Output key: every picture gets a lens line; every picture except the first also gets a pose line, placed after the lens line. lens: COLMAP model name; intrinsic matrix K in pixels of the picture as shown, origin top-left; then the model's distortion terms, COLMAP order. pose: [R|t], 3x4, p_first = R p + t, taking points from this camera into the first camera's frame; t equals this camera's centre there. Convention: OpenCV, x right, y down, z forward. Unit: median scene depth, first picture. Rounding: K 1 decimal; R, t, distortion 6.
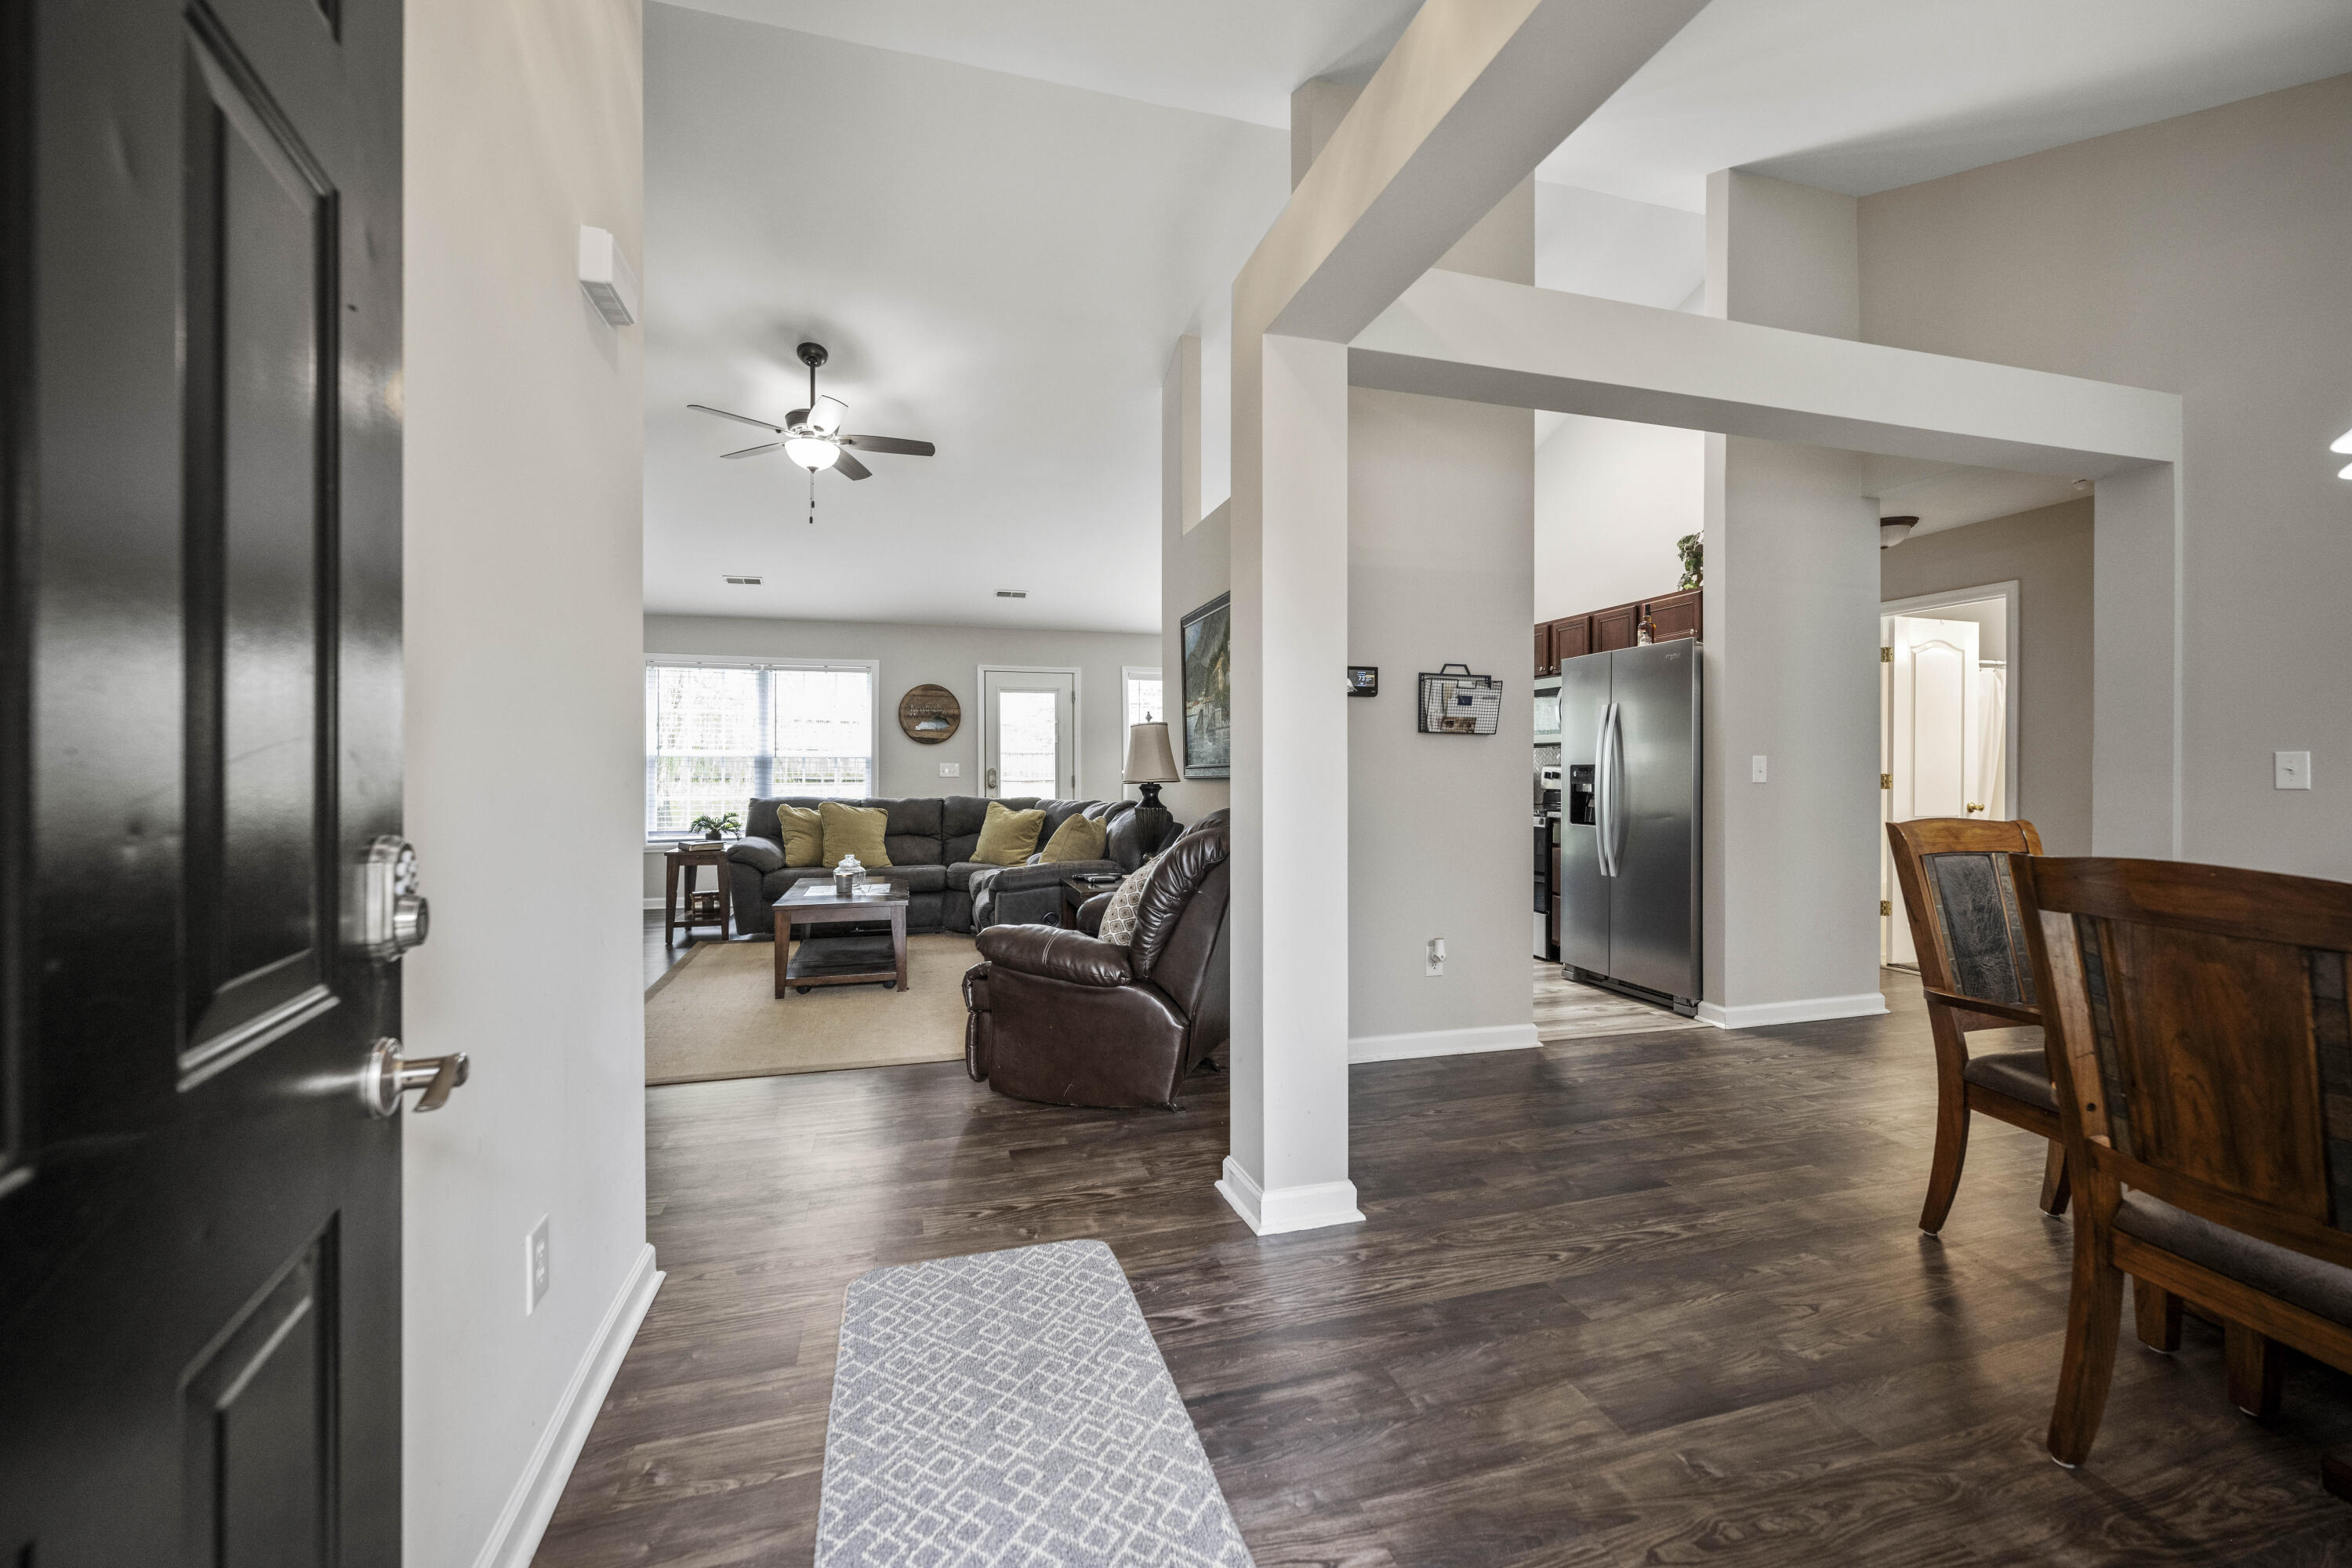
lens RADIAL K [[944.0, 0, 1156.8], [0, 944.0, 773.9], [0, 0, 1]] dist [-0.007855, 0.000362]
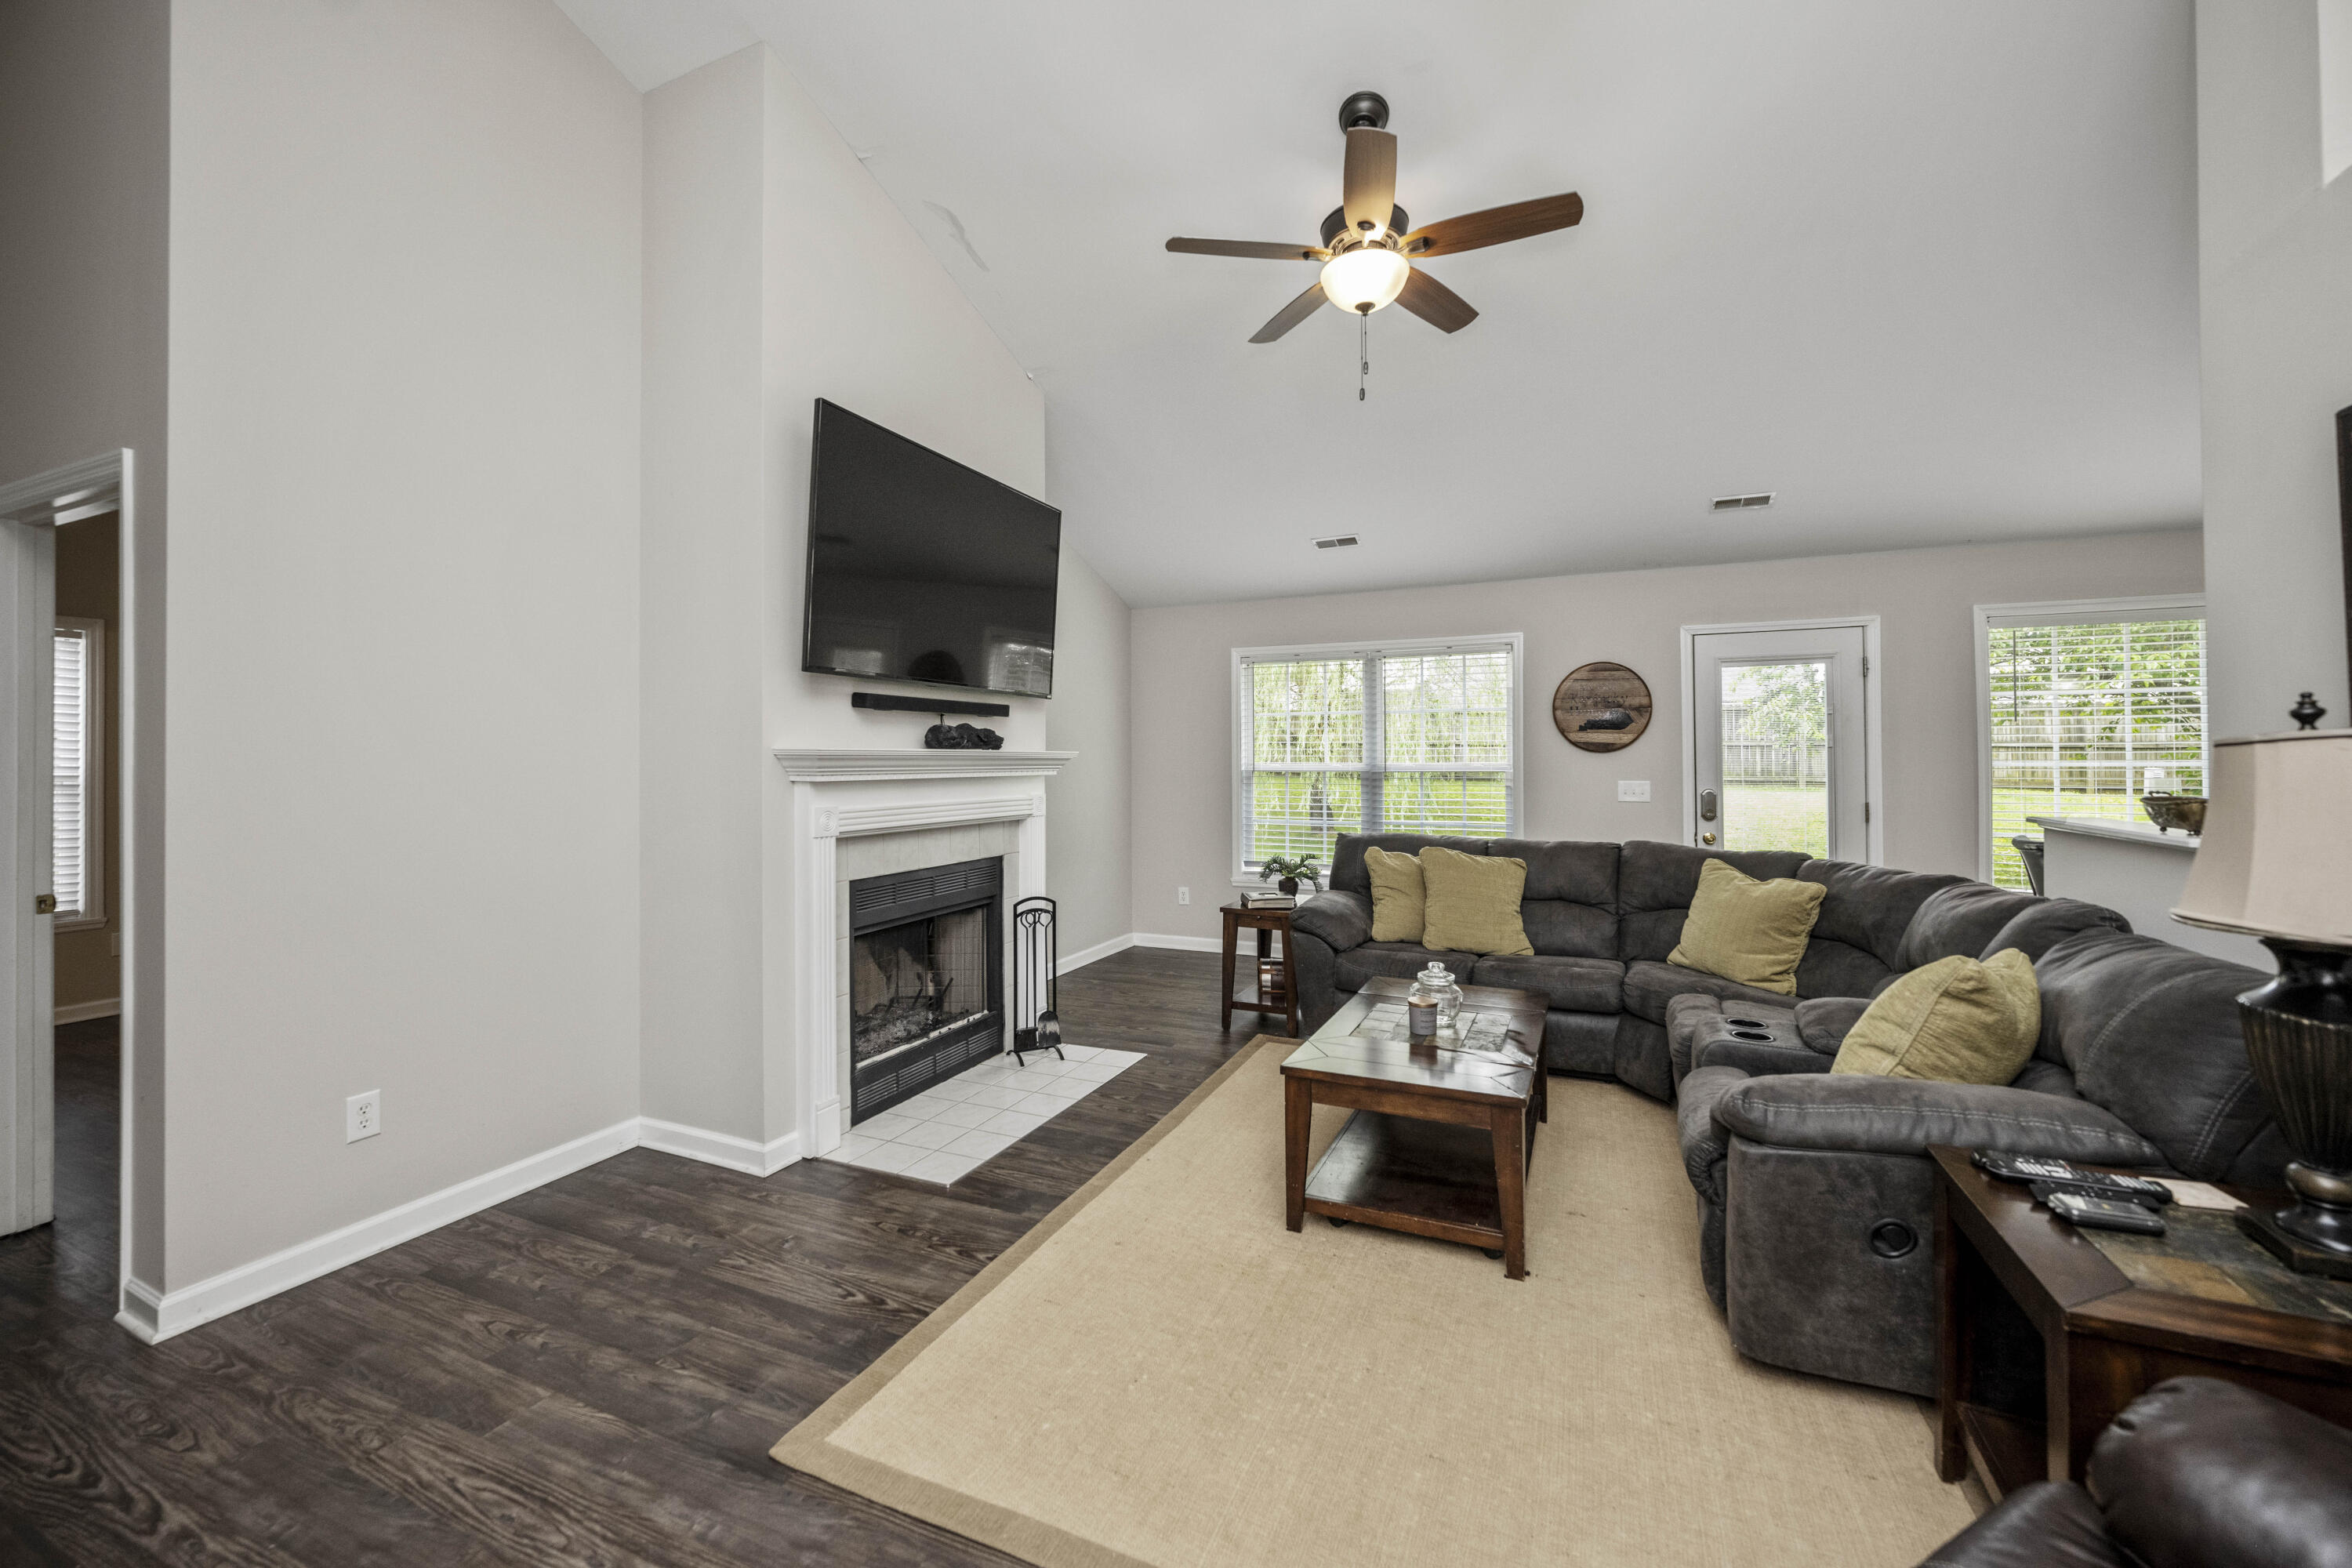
lens RADIAL K [[944.0, 0, 1167.1], [0, 944.0, 767.1], [0, 0, 1]] dist [-0.007855, 0.000362]
pose [[0.772123, -0.004667, -0.635456, -0.068263], [0.008669, 0.999957, 0.003190, -0.030967], [0.635414, -0.007972, 0.772131, 0.360452]]
